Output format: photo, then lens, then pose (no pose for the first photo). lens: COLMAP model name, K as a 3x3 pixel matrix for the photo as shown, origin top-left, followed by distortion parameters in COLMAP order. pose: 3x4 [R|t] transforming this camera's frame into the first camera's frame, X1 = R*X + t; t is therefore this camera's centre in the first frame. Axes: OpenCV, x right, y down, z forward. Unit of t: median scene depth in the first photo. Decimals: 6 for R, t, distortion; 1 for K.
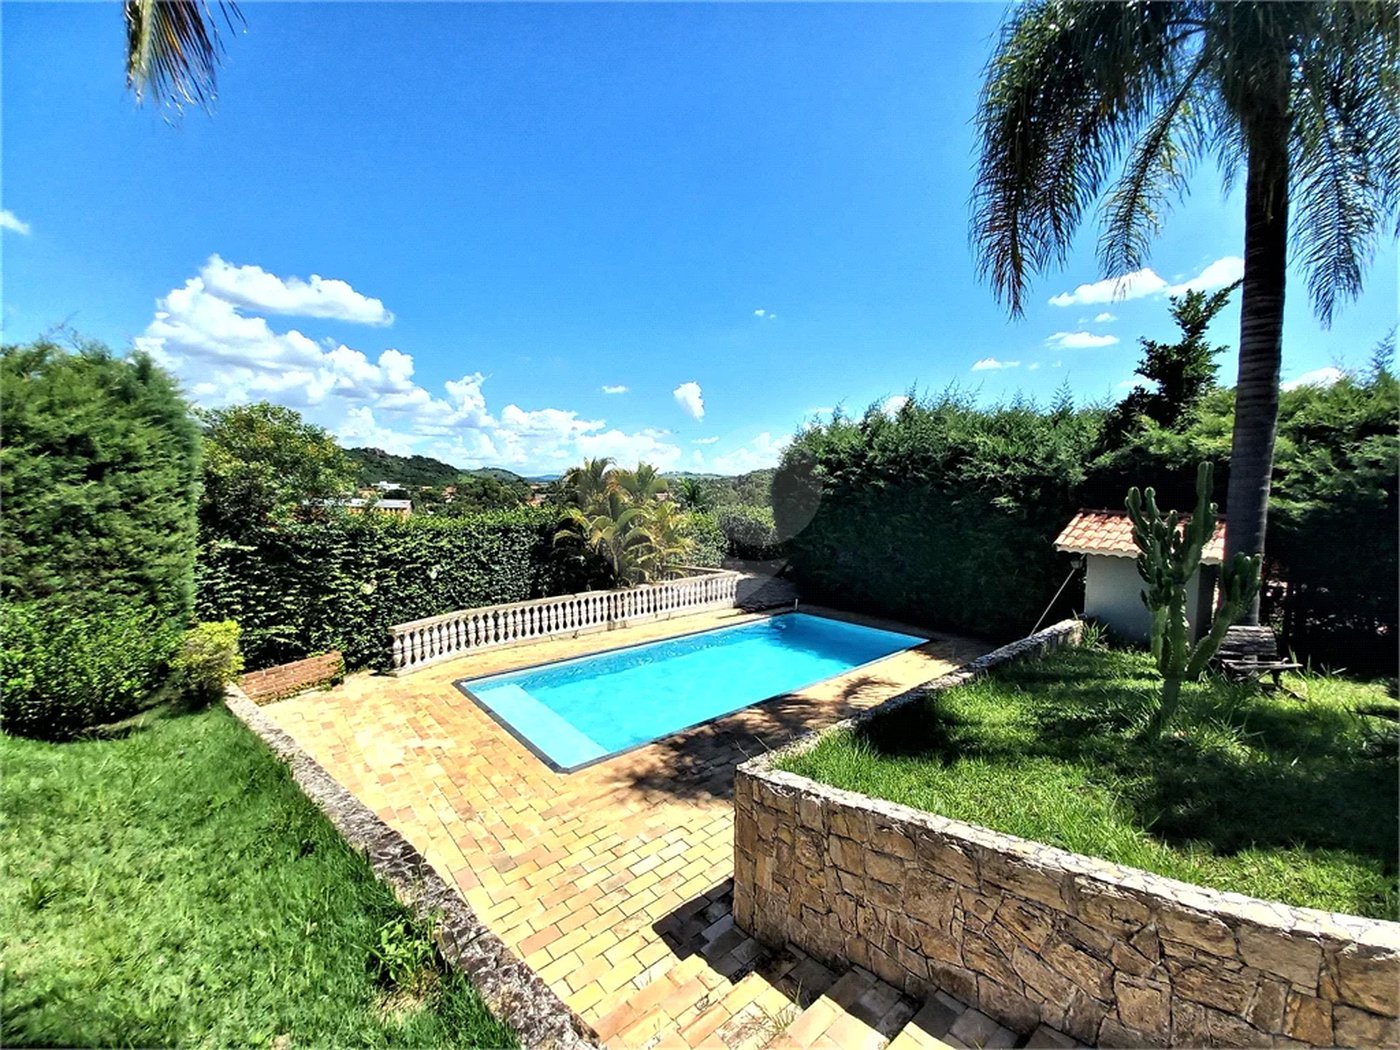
lens RADIAL K [[553.0, 0, 701.5], [0, 553.0, 539.3], [0, 0, 1]] dist [0.024260, -0.019375]
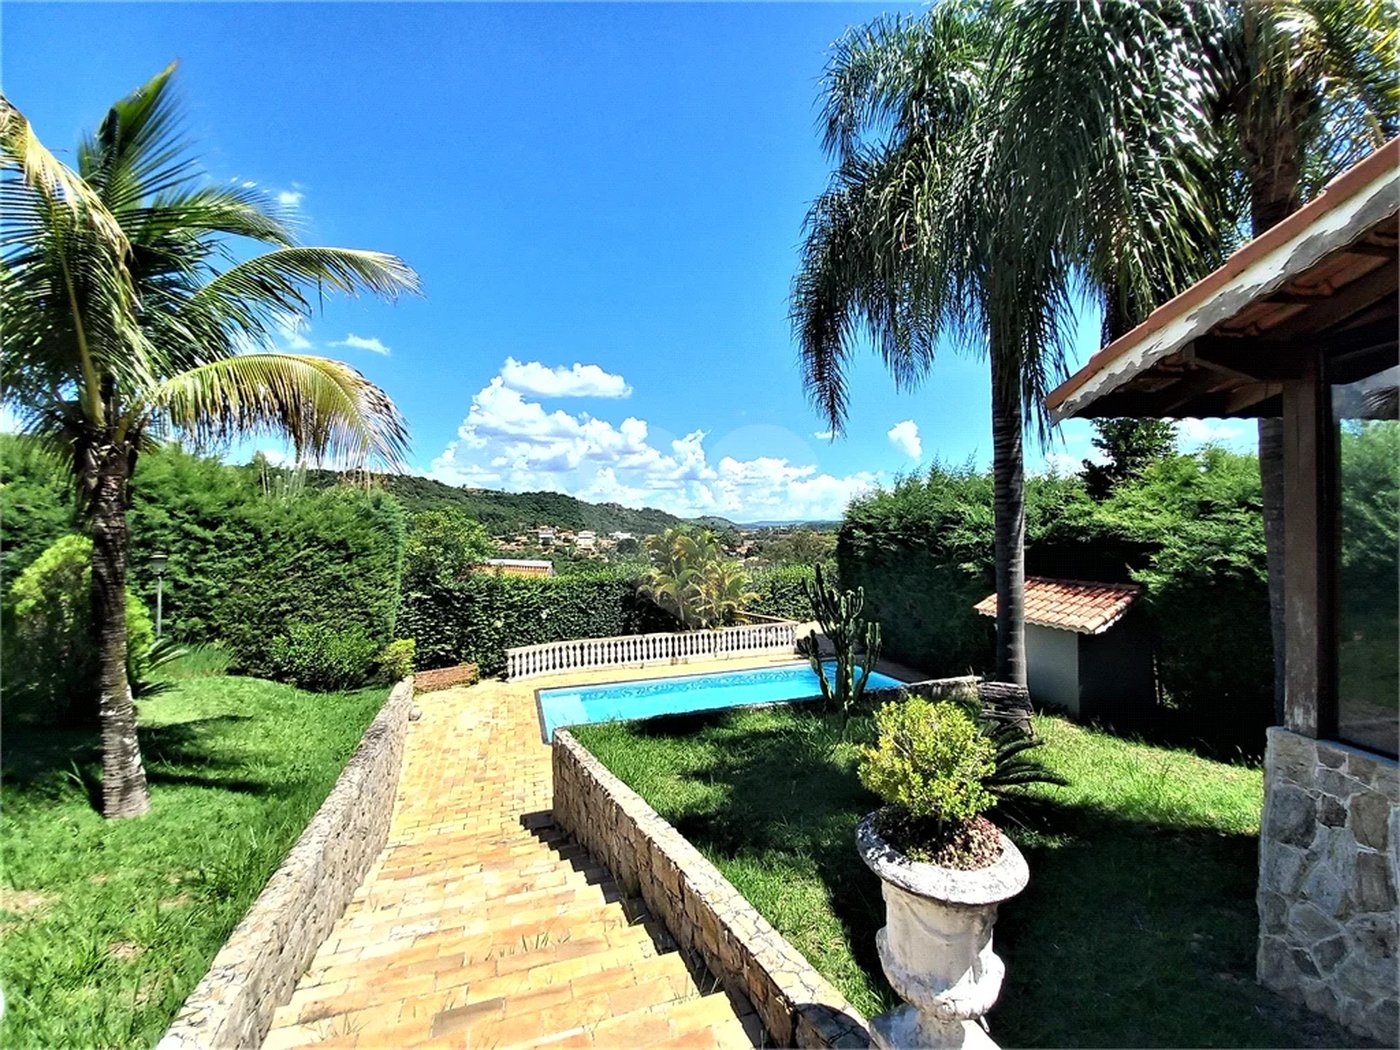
lens RADIAL K [[556.8, 0, 704.1], [0, 556.8, 546.0], [0, 0, 1]] dist [0.009267, -0.010655]
pose [[0.931642, -0.010934, -0.363213, 0.473873], [-0.013992, 0.997727, -0.065925, -0.030667], [0.363109, 0.066500, 0.929371, -0.226355]]
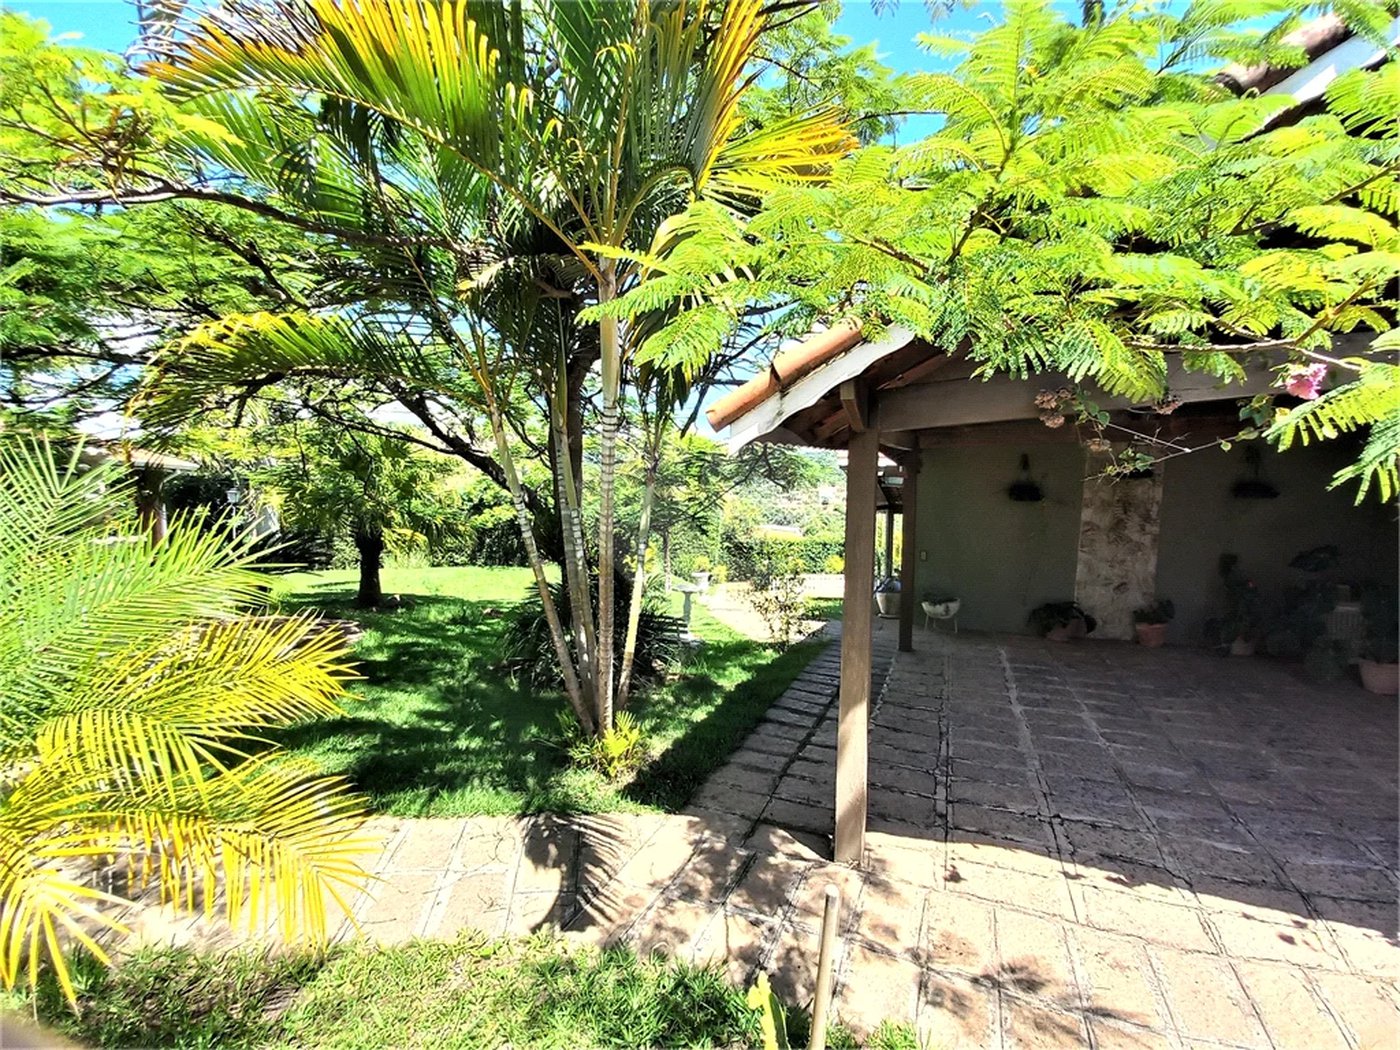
lens RADIAL K [[566.3, 0, 700.0], [0, 566.3, 525.0], [0, 0, 1]] dist [0.001182, -0.010790]
pose [[0.646019, 0.030097, -0.762728, 1.349250], [-0.059776, 0.998149, -0.011242, -0.047245], [0.760978, 0.052855, 0.646622, -1.103660]]
